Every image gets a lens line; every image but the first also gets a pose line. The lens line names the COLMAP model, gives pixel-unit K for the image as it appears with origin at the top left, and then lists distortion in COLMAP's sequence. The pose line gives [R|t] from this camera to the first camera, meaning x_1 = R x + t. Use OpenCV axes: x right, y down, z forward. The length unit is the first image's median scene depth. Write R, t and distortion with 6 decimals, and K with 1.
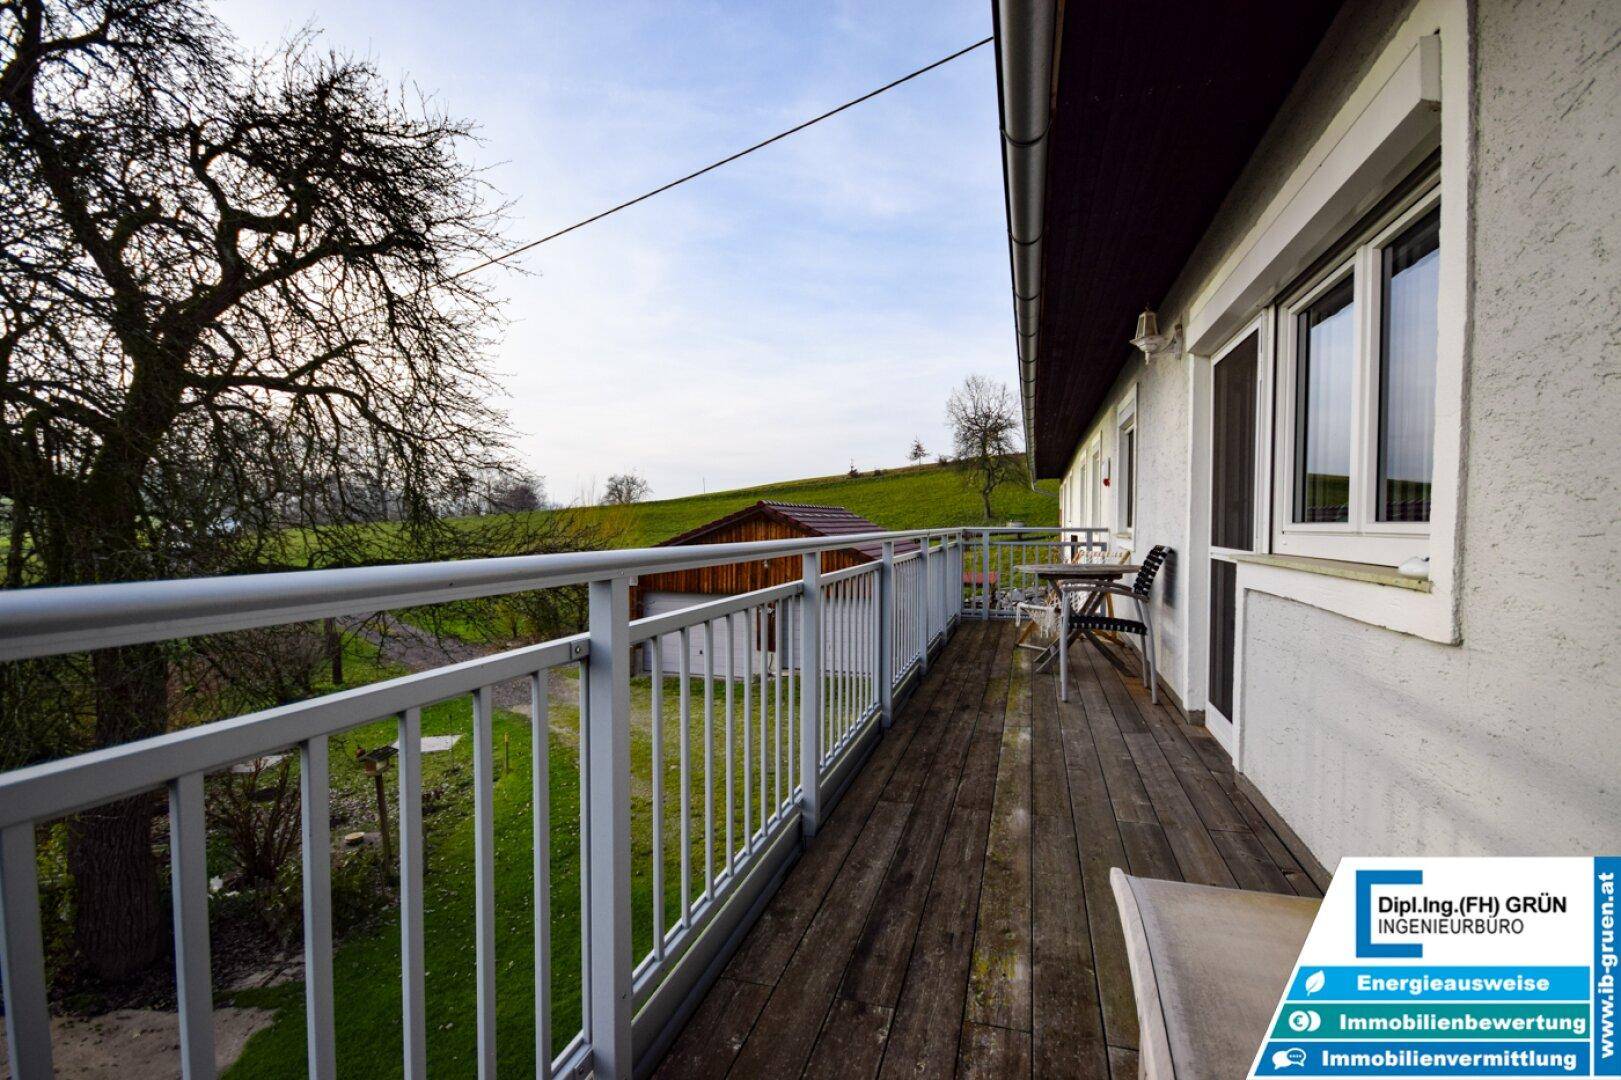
lens RADIAL K [[719.9, 0, 810.5], [0, 719.9, 540.0], [0, 0, 1]] dist [0.000772, -0.000224]
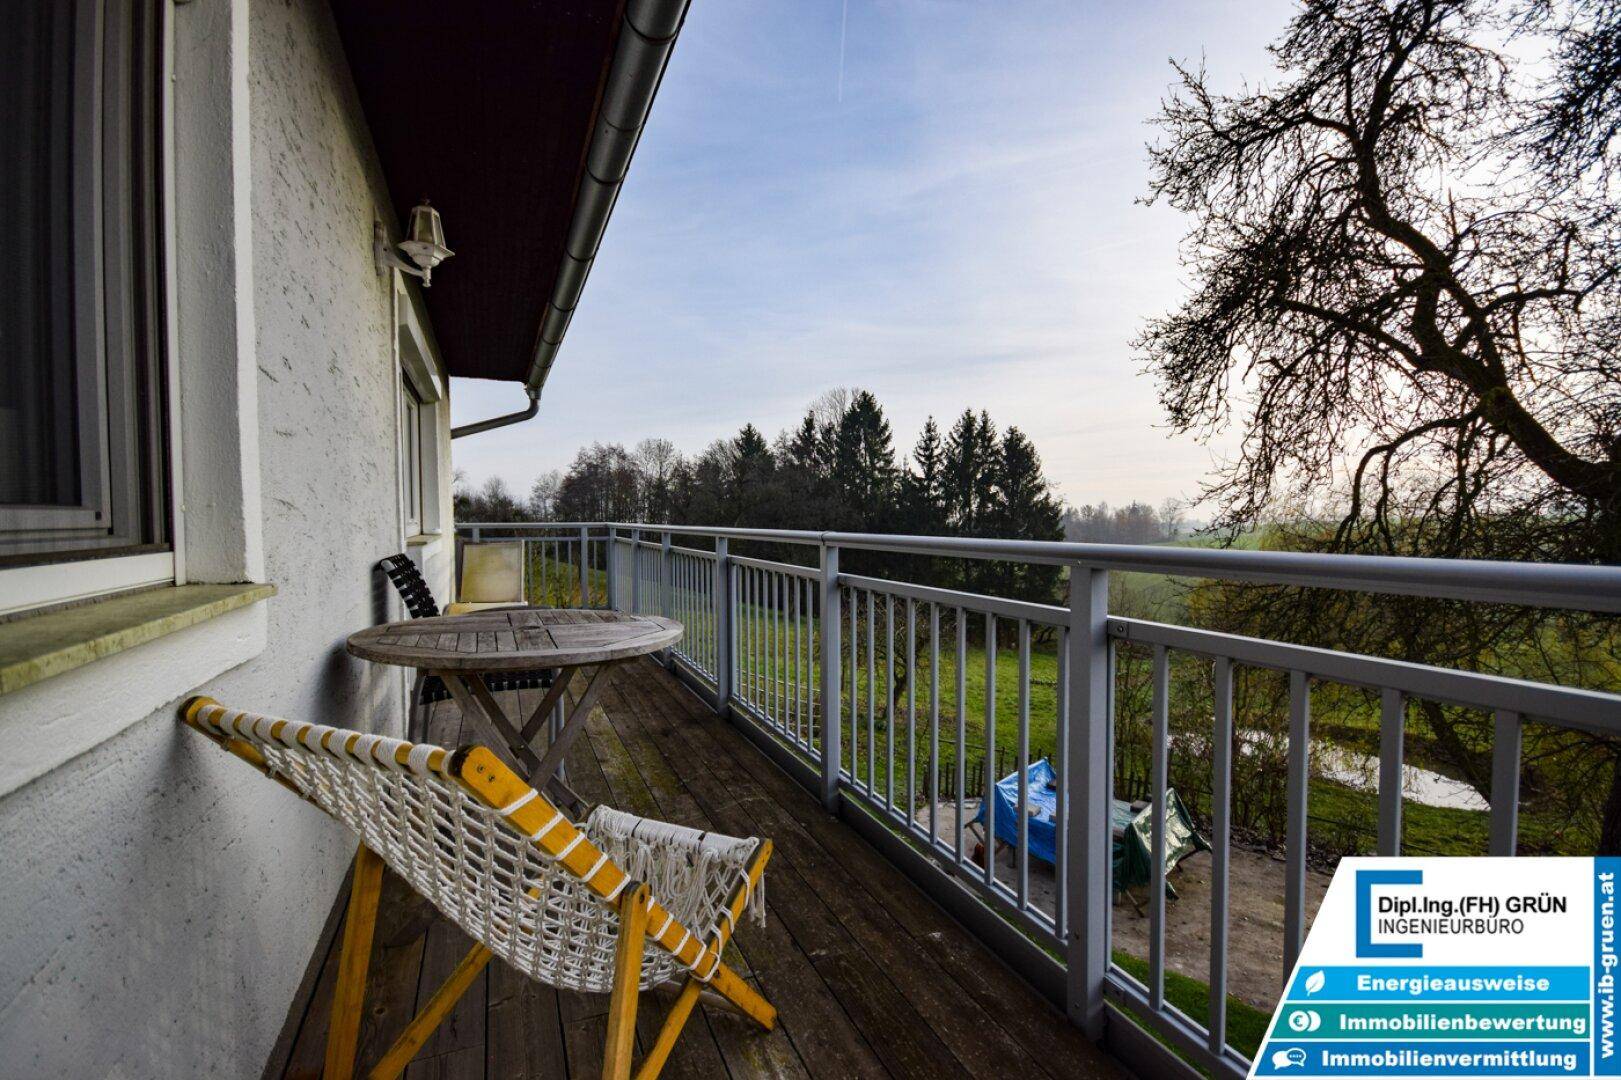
lens RADIAL K [[744.5, 0, 810.5], [0, 744.5, 540.0], [0, 0, 1]] dist [-0.000111, -0.000053]
pose [[-0.762718, 0.022716, -0.646333, 0.675743], [-0.016822, 0.998348, 0.054938, -0.049869], [0.646513, 0.052775, -0.761076, 1.843564]]
